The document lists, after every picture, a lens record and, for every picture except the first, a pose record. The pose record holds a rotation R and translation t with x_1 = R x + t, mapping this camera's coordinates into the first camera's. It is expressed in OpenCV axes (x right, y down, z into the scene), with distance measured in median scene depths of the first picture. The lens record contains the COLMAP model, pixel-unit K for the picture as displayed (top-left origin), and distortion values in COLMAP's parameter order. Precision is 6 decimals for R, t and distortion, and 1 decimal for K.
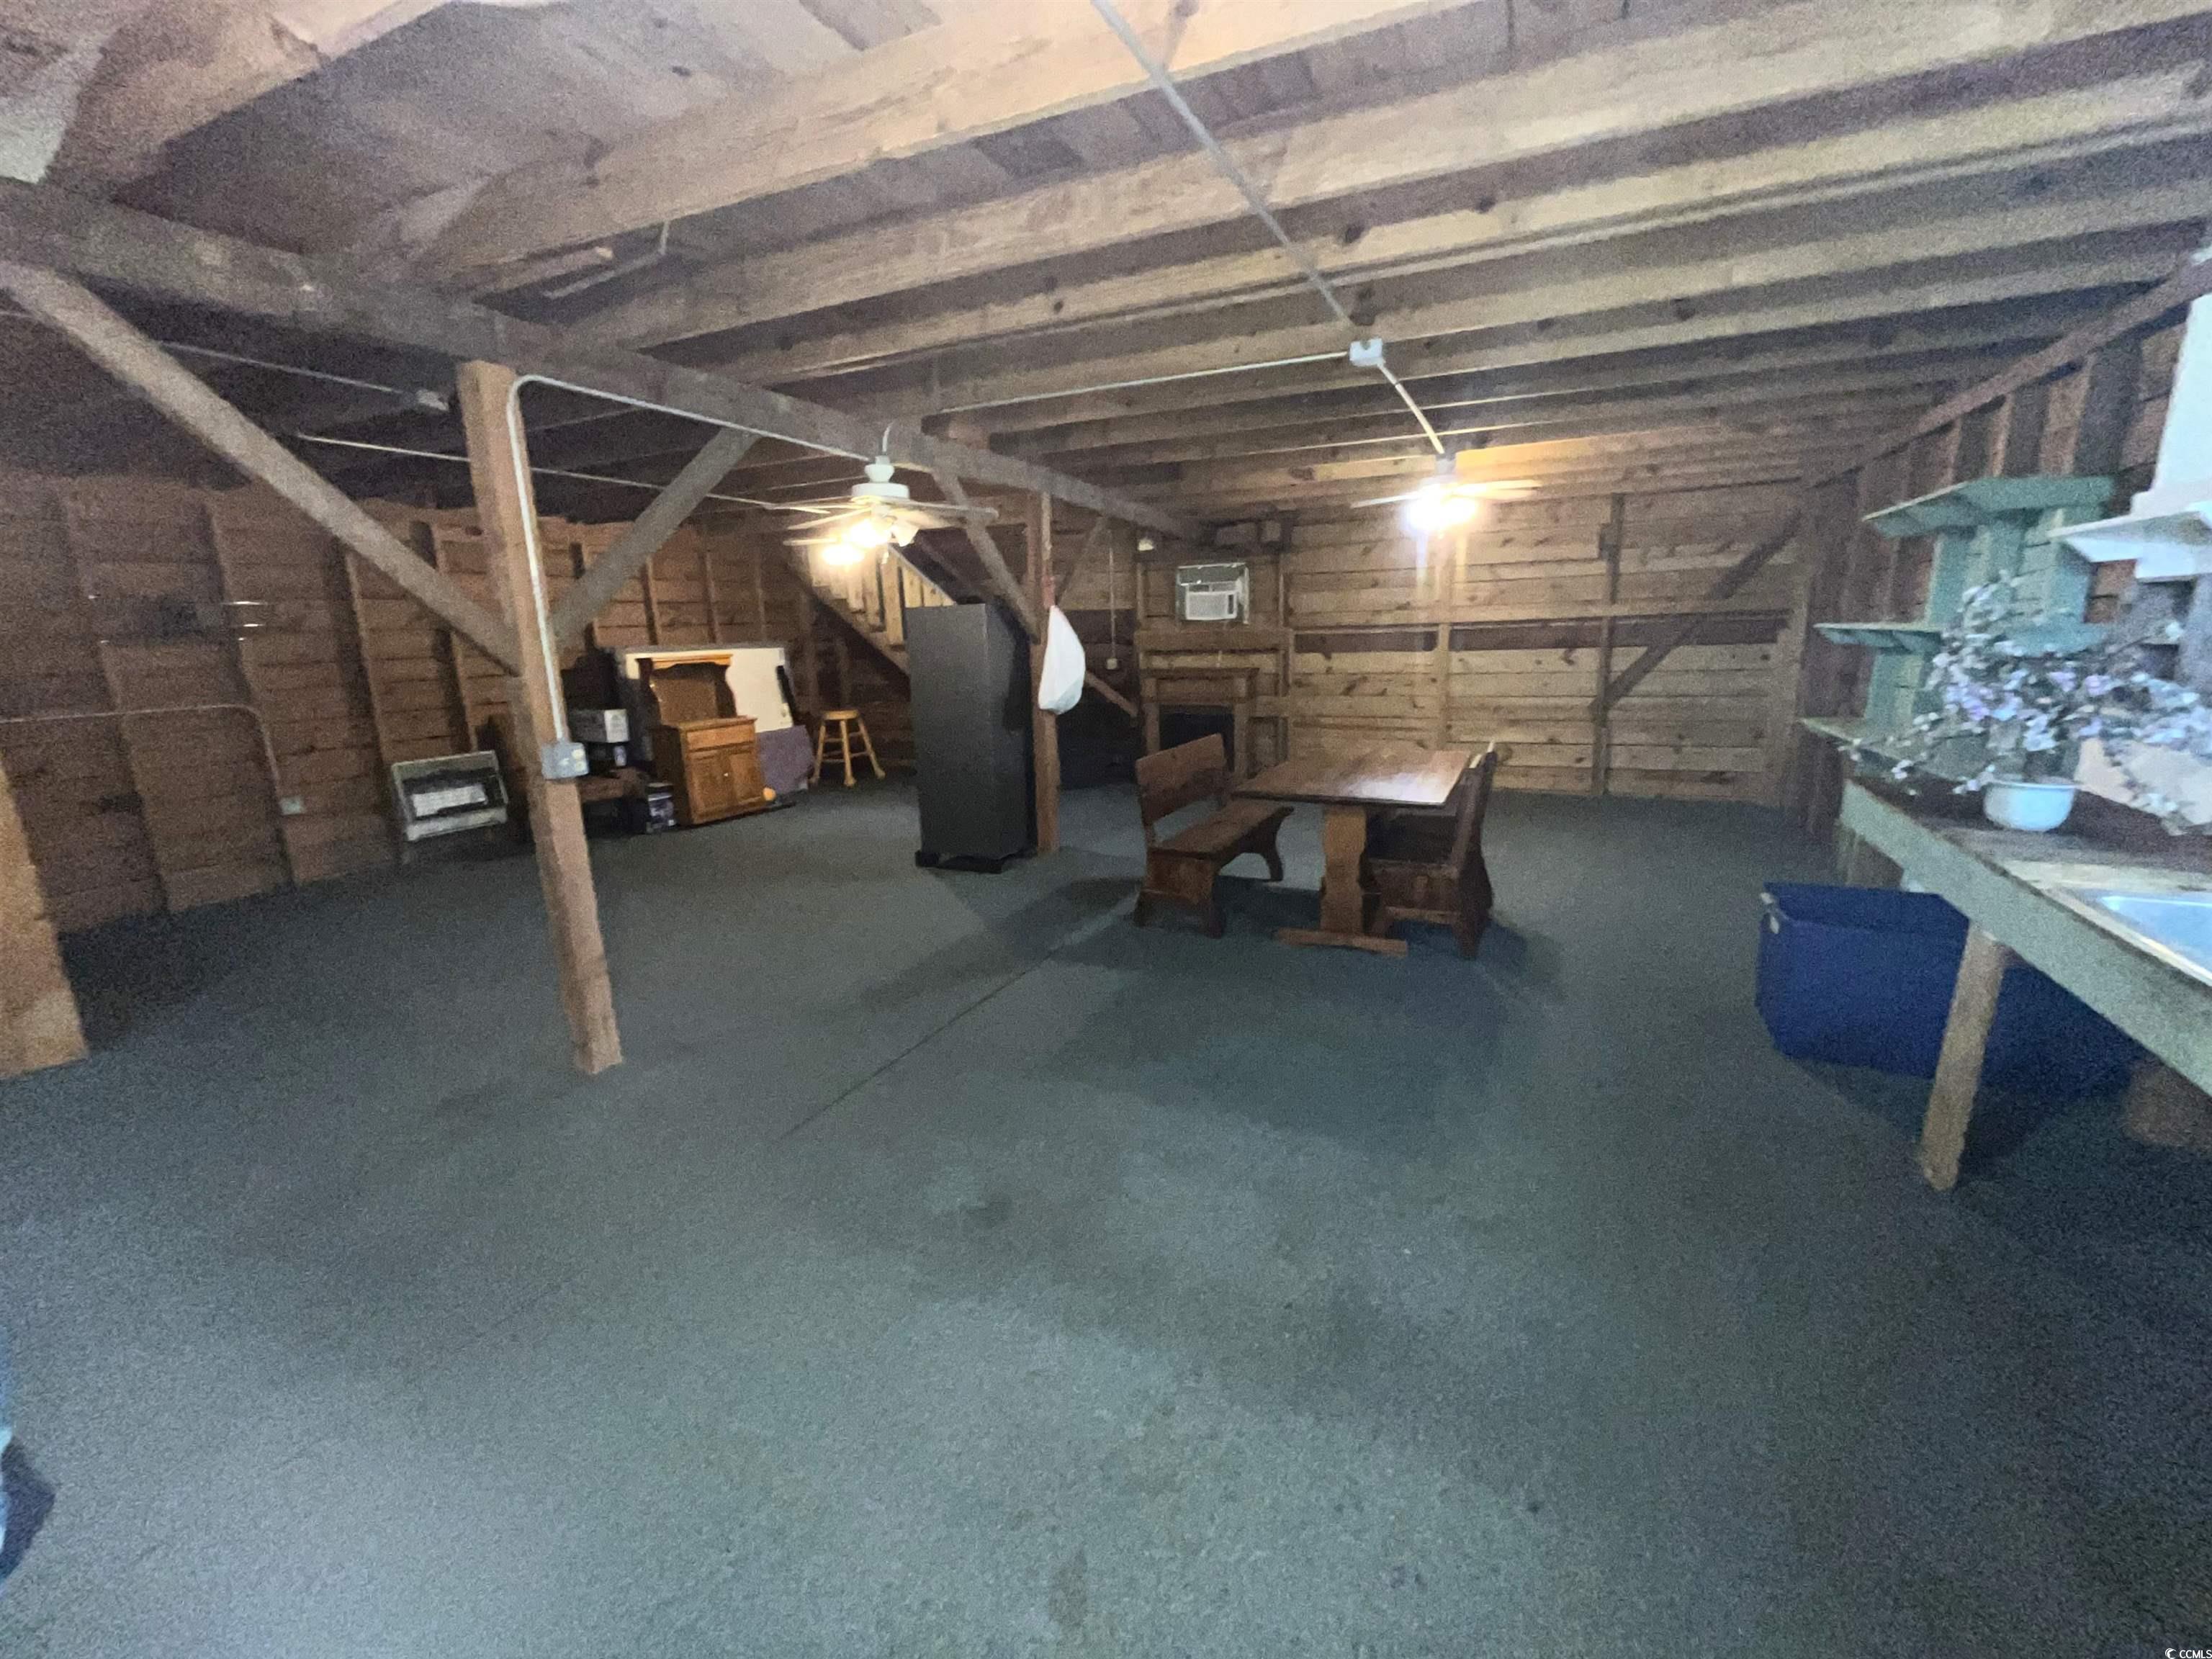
lens RADIAL K [[900.2, 0, 1098.8], [0, 900.2, 828.3], [0, 0, 1]] dist [-0.004442, 0.000469]
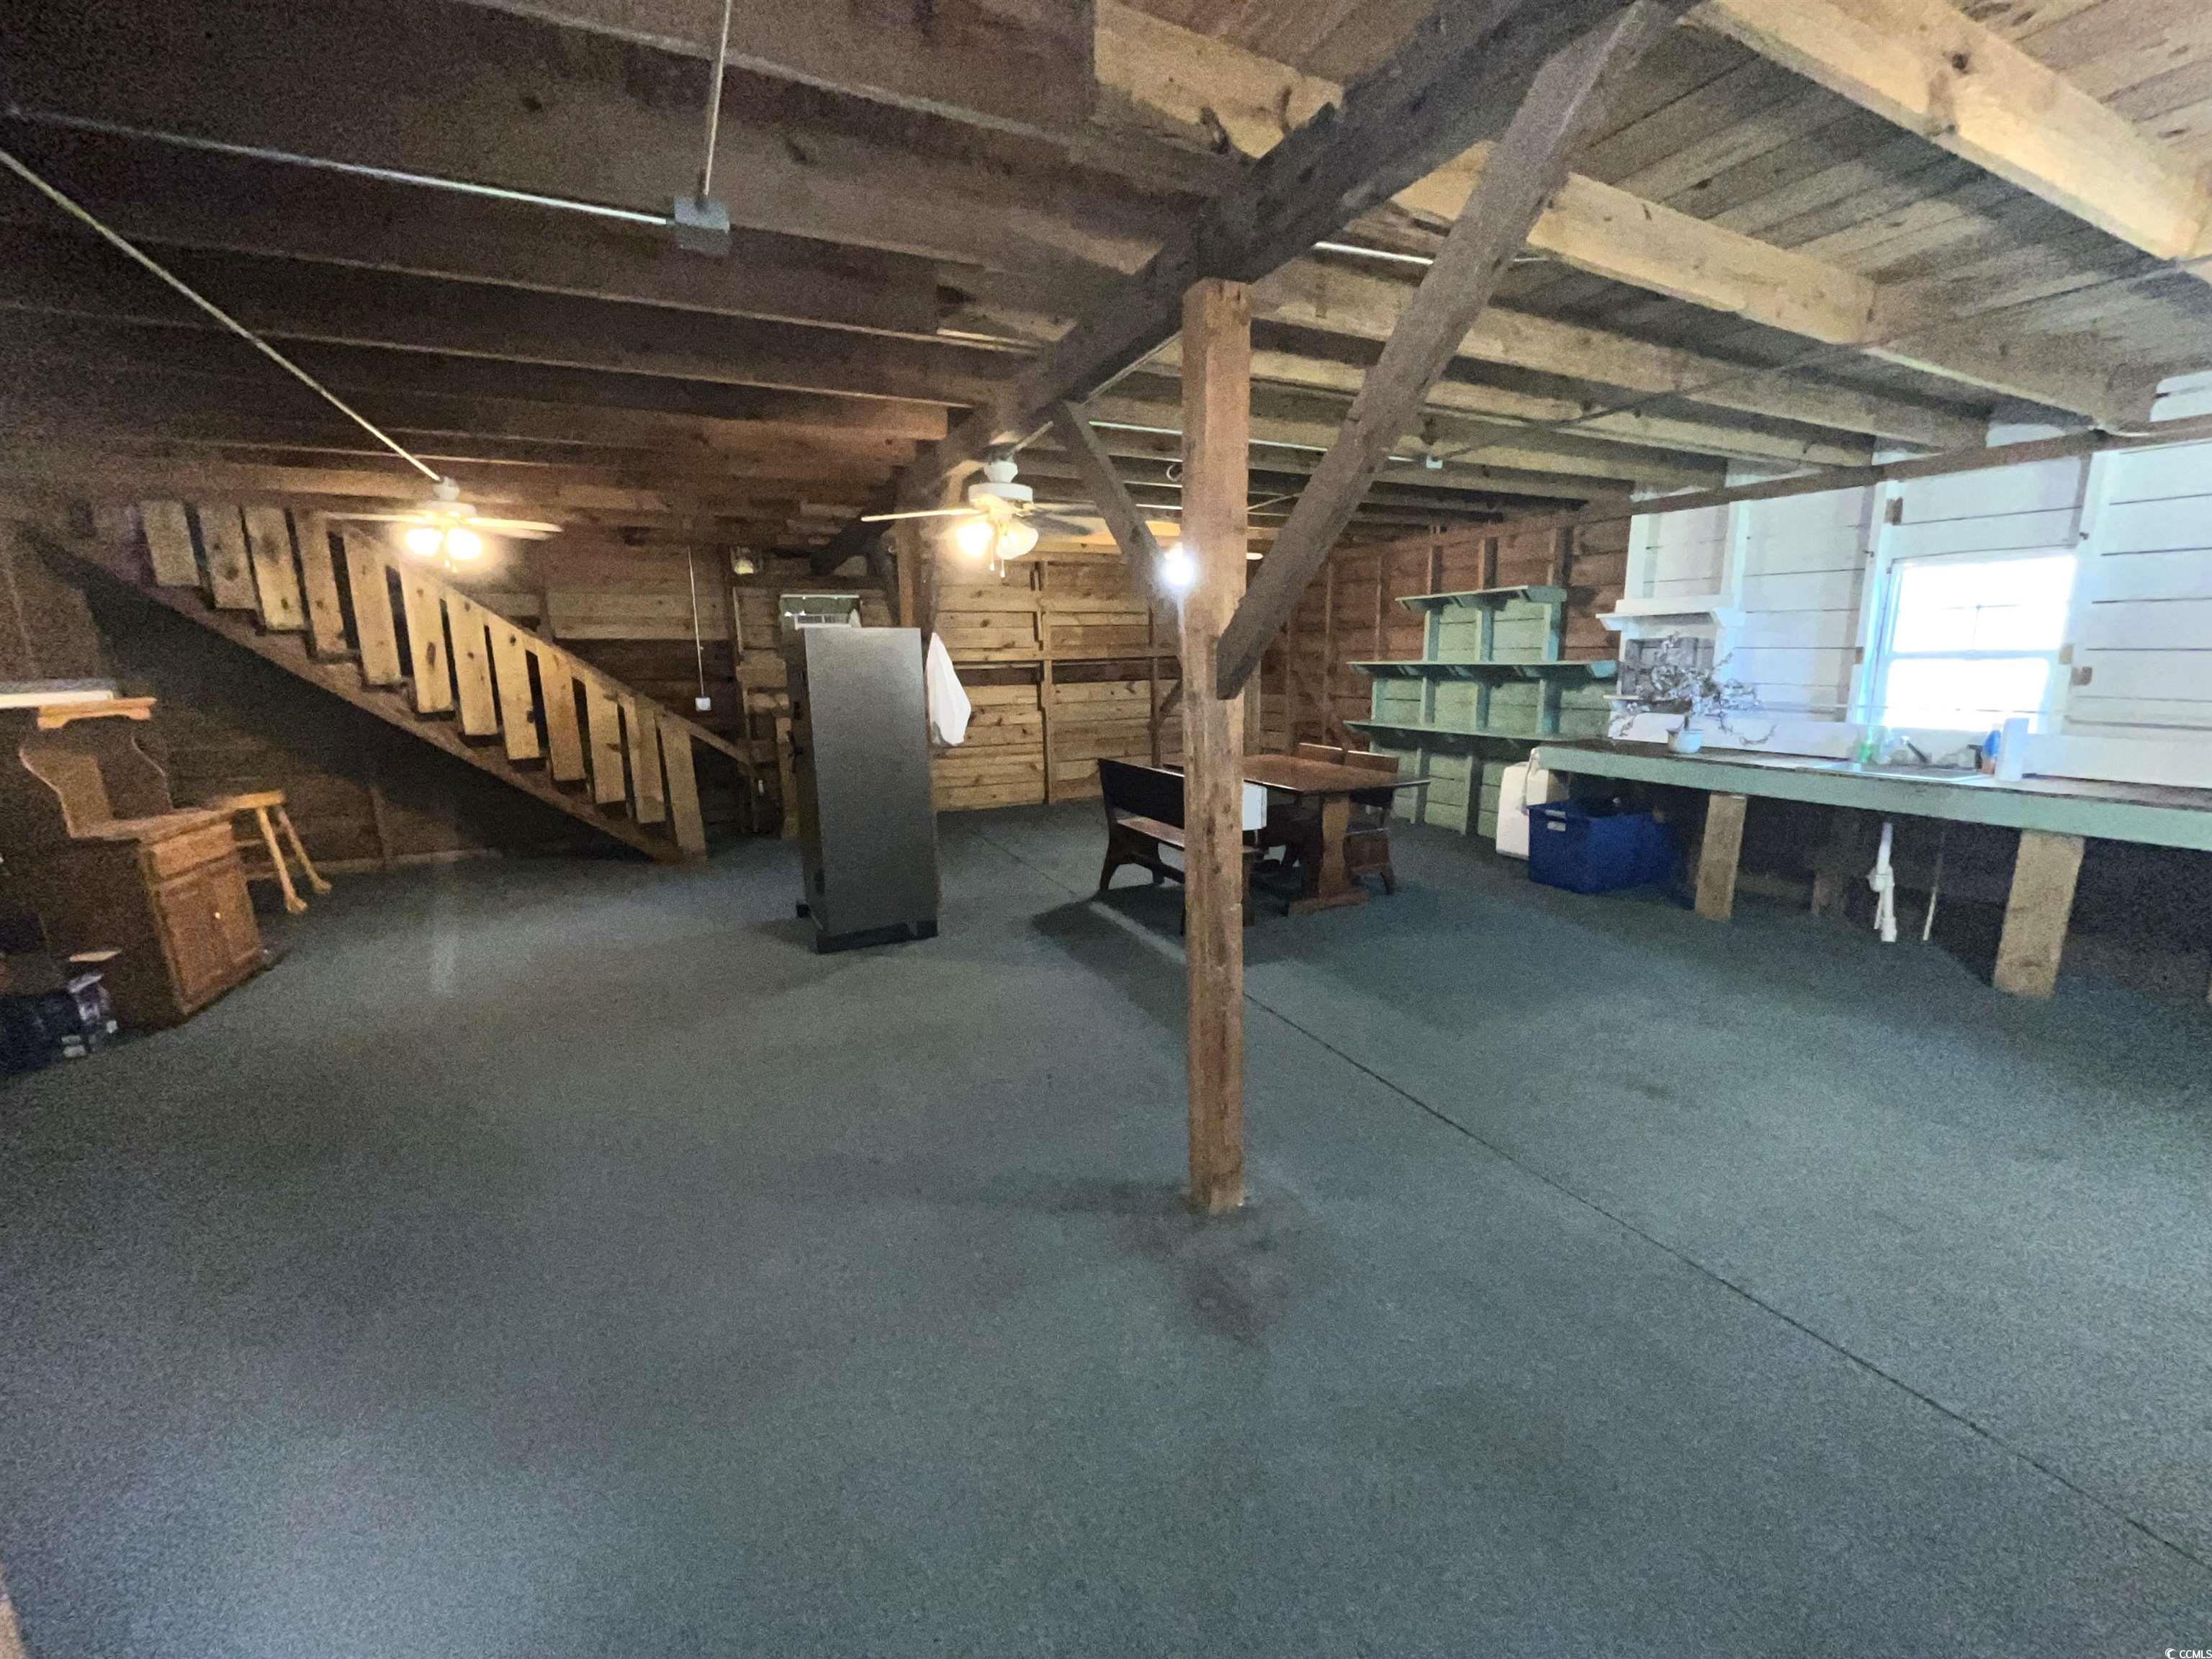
lens RADIAL K [[900.2, 0, 1106.6], [0, 900.2, 834.5], [0, 0, 1]] dist [-0.004442, 0.000469]
pose [[0.625230, -0.135179, 0.768644, -0.500405], [0.165392, 0.985465, 0.038777, -0.040432], [-0.762714, 0.102883, 0.638500, 0.231441]]
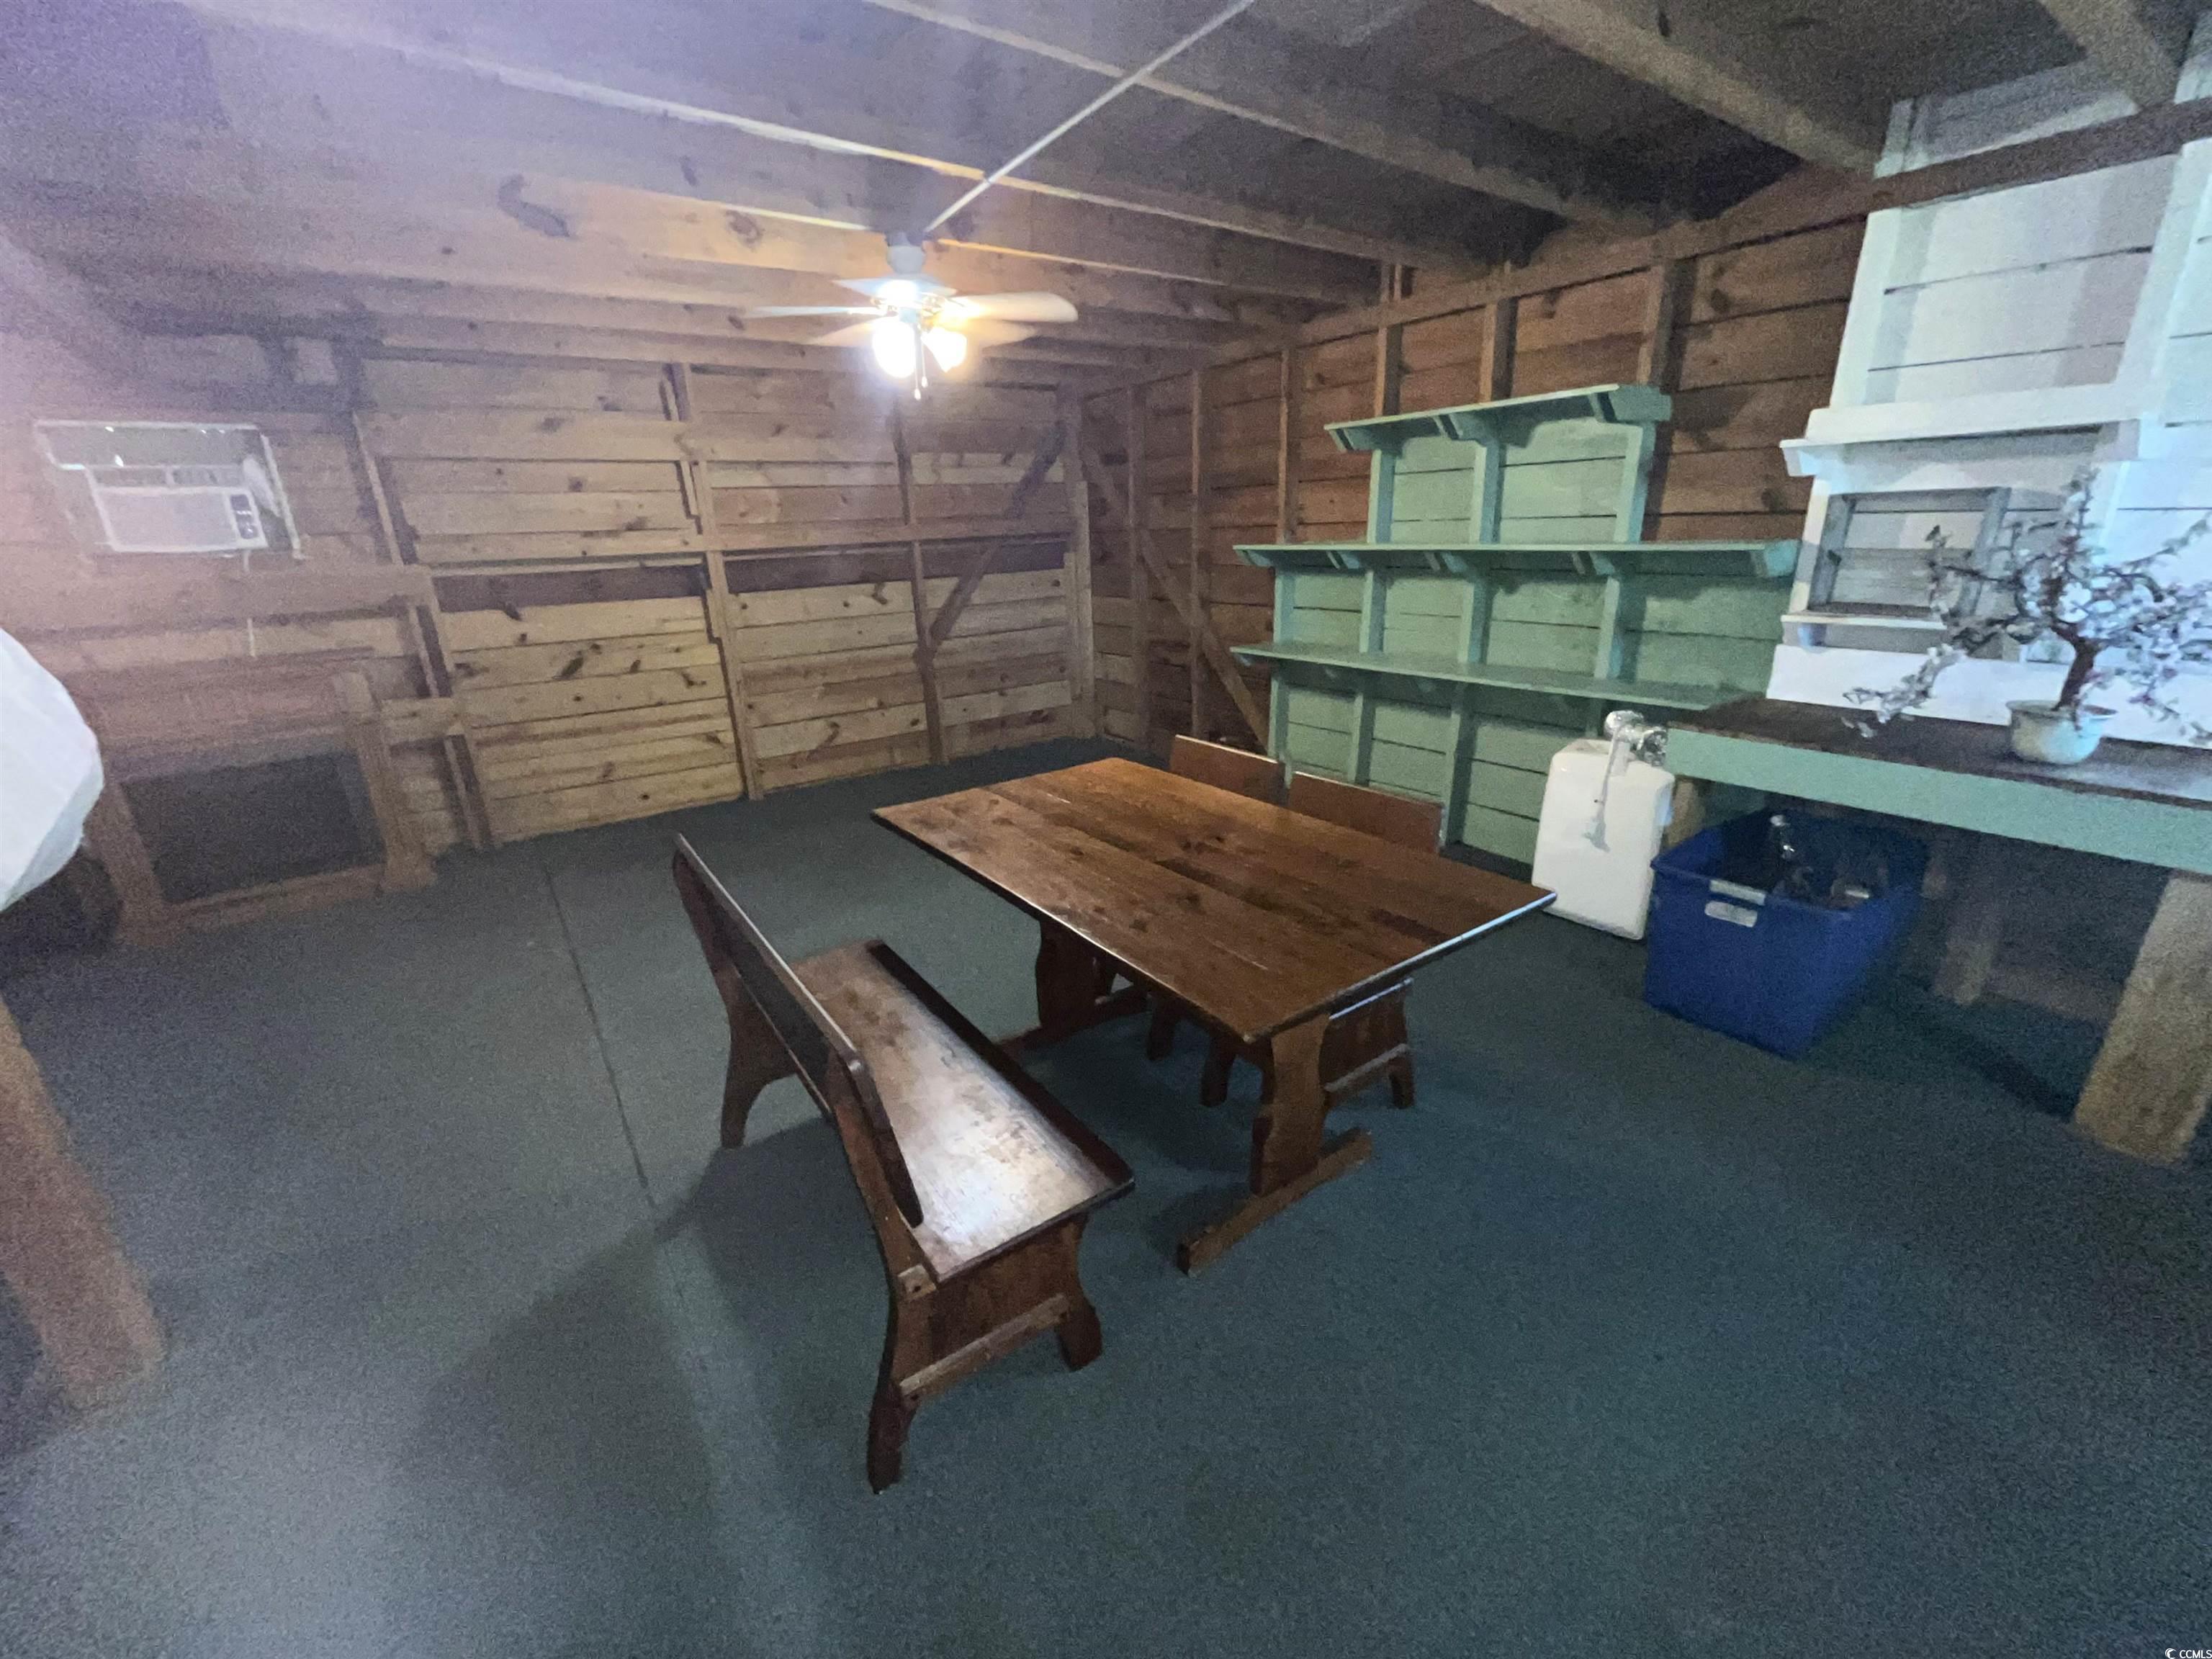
lens RADIAL K [[900.2, 0, 1102.7], [0, 900.2, 834.8], [0, 0, 1]] dist [-0.004442, 0.000469]
pose [[0.478609, -0.274493, 0.834019, -0.081960], [0.205865, 0.958480, 0.197319, -0.104610], [-0.853553, 0.077257, 0.515246, 0.451188]]
